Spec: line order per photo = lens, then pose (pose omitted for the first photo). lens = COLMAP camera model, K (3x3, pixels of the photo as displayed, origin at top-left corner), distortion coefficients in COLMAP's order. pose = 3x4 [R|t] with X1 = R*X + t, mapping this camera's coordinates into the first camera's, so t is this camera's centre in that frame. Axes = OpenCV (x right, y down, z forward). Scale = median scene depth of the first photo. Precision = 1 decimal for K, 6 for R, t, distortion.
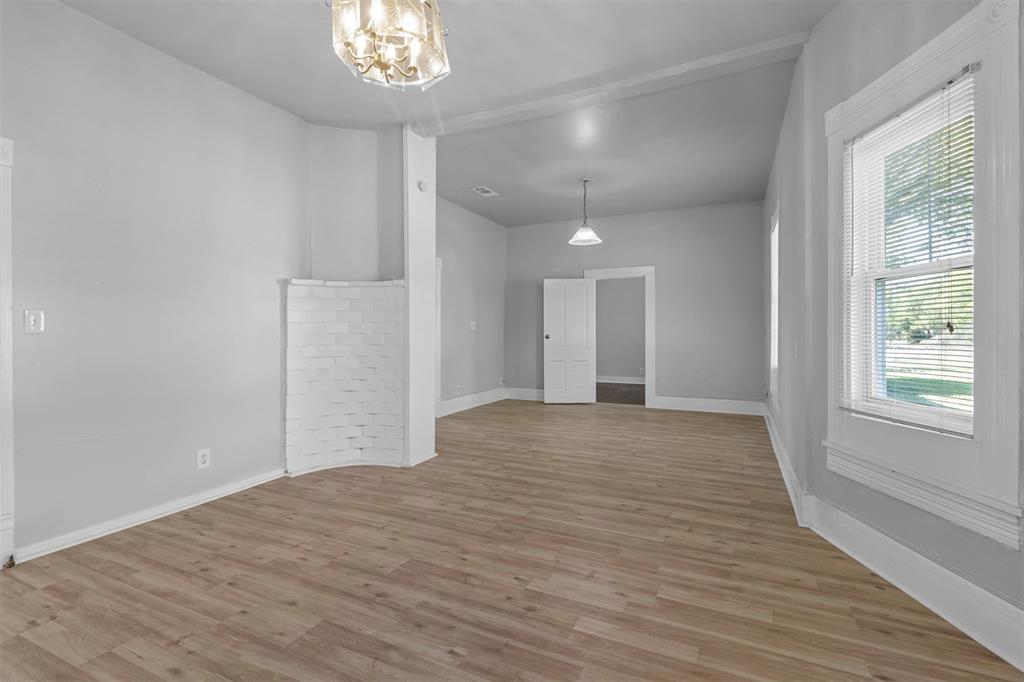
lens RADIAL K [[469.5, 0, 505.3], [0, 469.5, 329.9], [0, 0, 1]] dist [-0.001239, -0.000403]
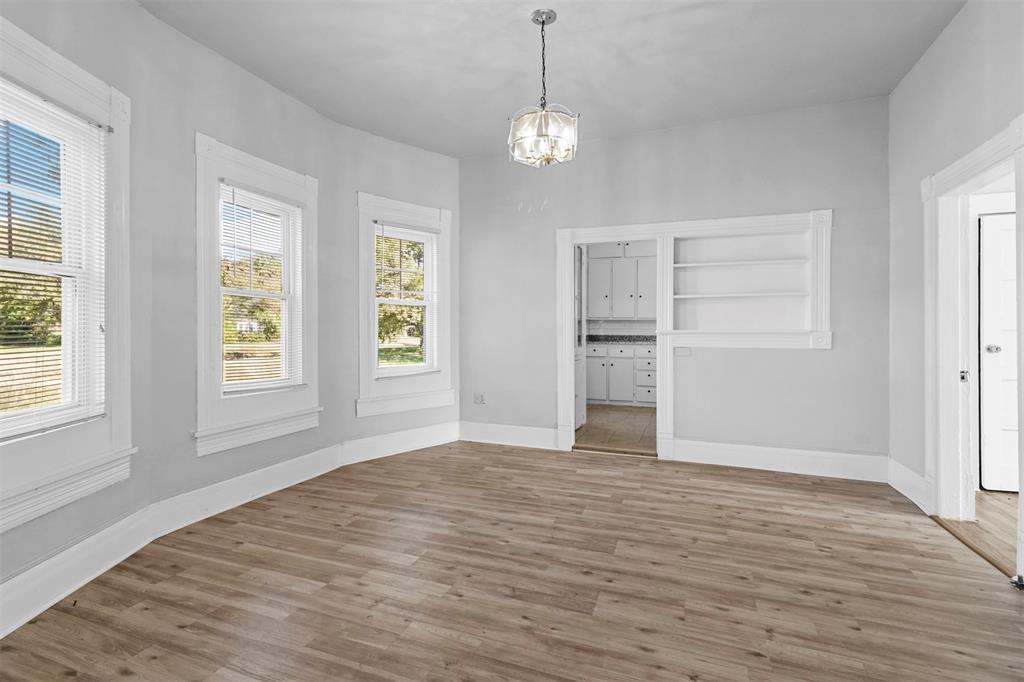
lens RADIAL K [[479.6, 0, 503.6], [0, 479.6, 334.2], [0, 0, 1]] dist [-0.000148, -0.000934]
pose [[-0.996961, 0.004089, -0.077795, 0.010492], [0.003951, 0.999990, 0.001925, 0.009388], [0.077802, 0.001612, -0.996968, 1.893310]]
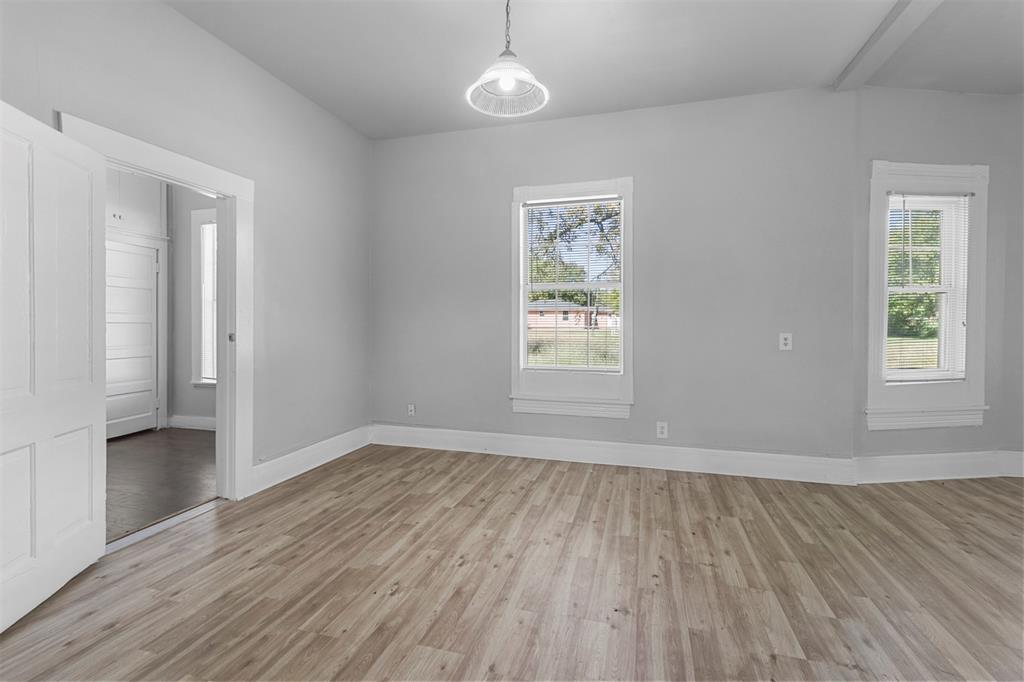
lens RADIAL K [[469.5, 0, 505.3], [0, 469.5, 329.9], [0, 0, 1]] dist [-0.001239, -0.000403]
pose [[-0.161334, -0.011047, 0.986838, -0.518815], [-0.006130, 0.999929, 0.010191, 0.008988], [-0.986881, -0.004405, -0.161390, 2.580715]]
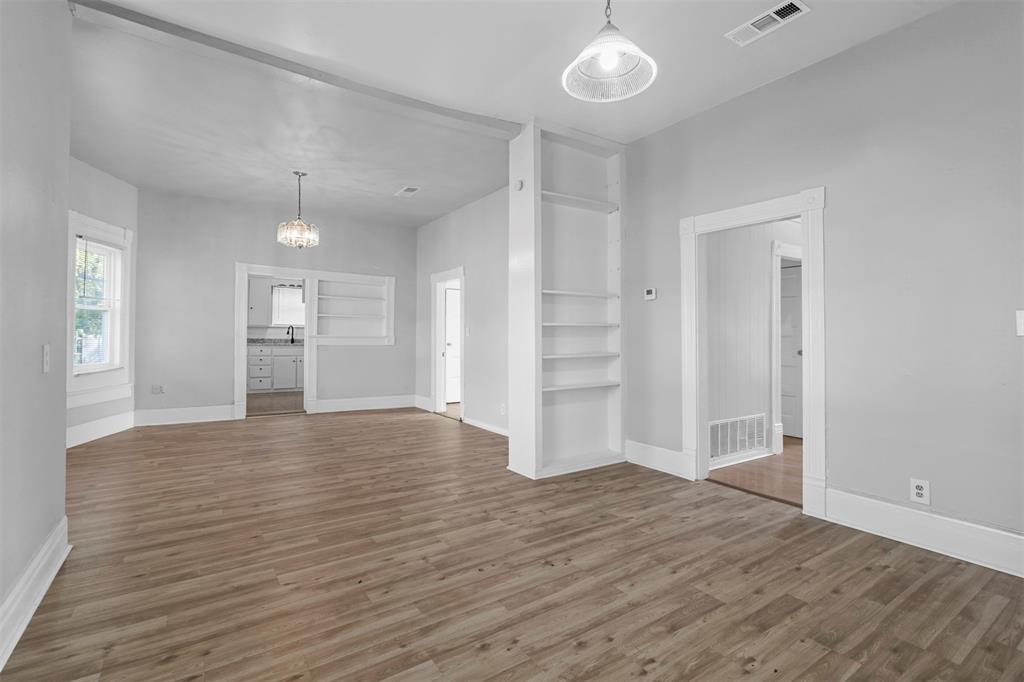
lens RADIAL K [[469.5, 0, 505.3], [0, 469.5, 329.9], [0, 0, 1]] dist [-0.001239, -0.000403]
pose [[-0.507518, -0.016077, -0.861491, 1.217071], [-0.003836, 0.999858, -0.016399, 0.012451], [0.861632, -0.005019, -0.507508, 2.687891]]
